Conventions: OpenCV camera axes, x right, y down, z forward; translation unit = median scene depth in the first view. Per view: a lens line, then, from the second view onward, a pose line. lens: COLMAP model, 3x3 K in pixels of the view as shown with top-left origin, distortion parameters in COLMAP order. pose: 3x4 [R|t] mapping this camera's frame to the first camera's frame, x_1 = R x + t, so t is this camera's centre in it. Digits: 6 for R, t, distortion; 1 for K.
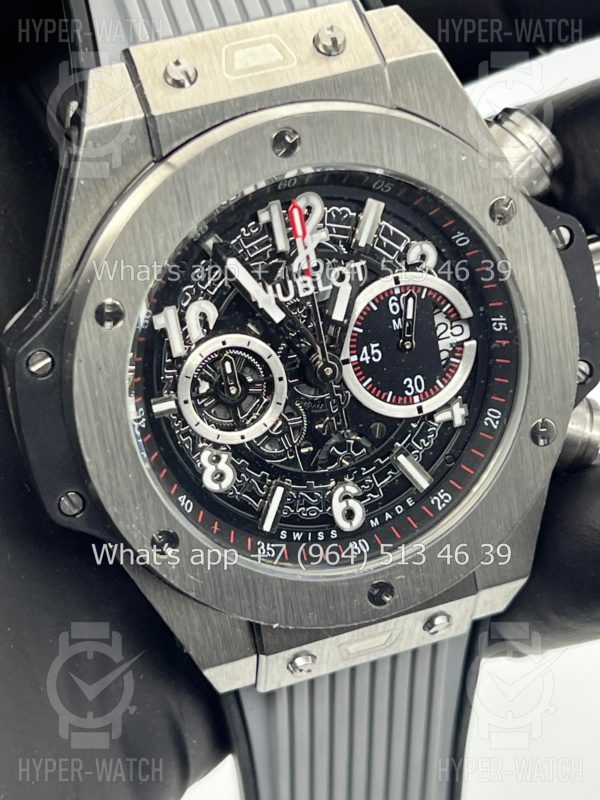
lens RADIAL K [[1888.1, 0, 295.0], [0, 1888.1, 391.8], [0, 0, 1]] dist [0.122263, 0.000000]
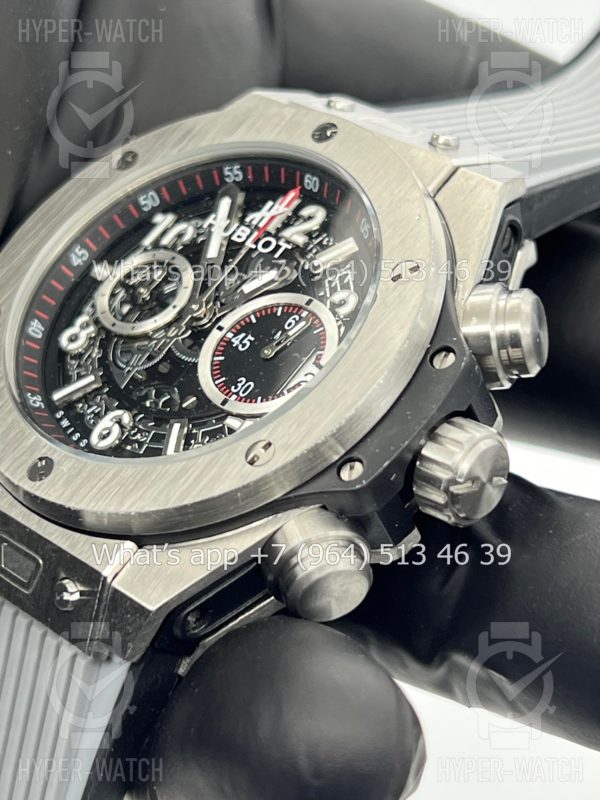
lens RADIAL K [[1888.1, 0, 300.1], [0, 1888.1, 398.8], [0, 0, 1]] dist [0.122263, 0.000000]
pose [[0.466688, 0.321978, -0.823731, 0.892361], [-0.820665, 0.504871, -0.267608, 0.238910], [0.329714, 0.800896, 0.499854, 0.535497]]
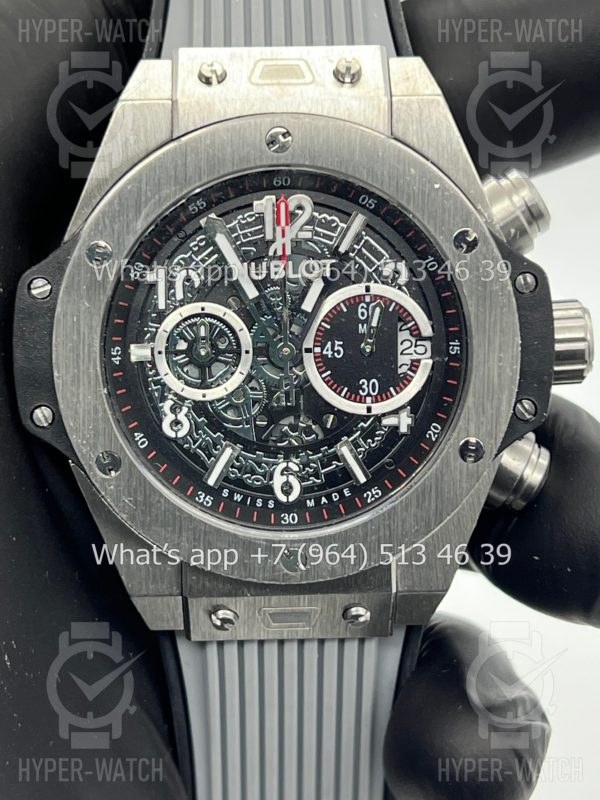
lens RADIAL K [[1888.1, 0, 305.4], [0, 1888.1, 398.3], [0, 0, 1]] dist [0.122263, 0.000000]
pose [[0.955471, 0.190692, -0.225194, 0.282900], [-0.221592, 0.967627, -0.120809, 0.147492], [0.194866, 0.165331, 0.966795, -0.082210]]
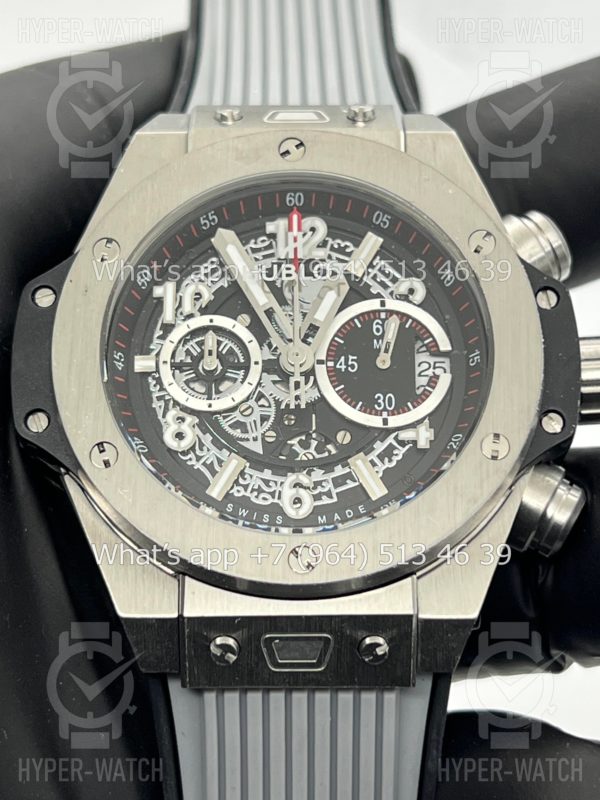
lens RADIAL K [[1888.1, 0, 297.7], [0, 1888.1, 400.1], [0, 0, 1]] dist [0.122263, 0.000000]
pose [[0.944881, 0.075033, -0.318701, 0.355910], [-0.238702, 0.824110, -0.513677, 0.552738], [0.224102, 0.561438, 0.796596, 0.156681]]
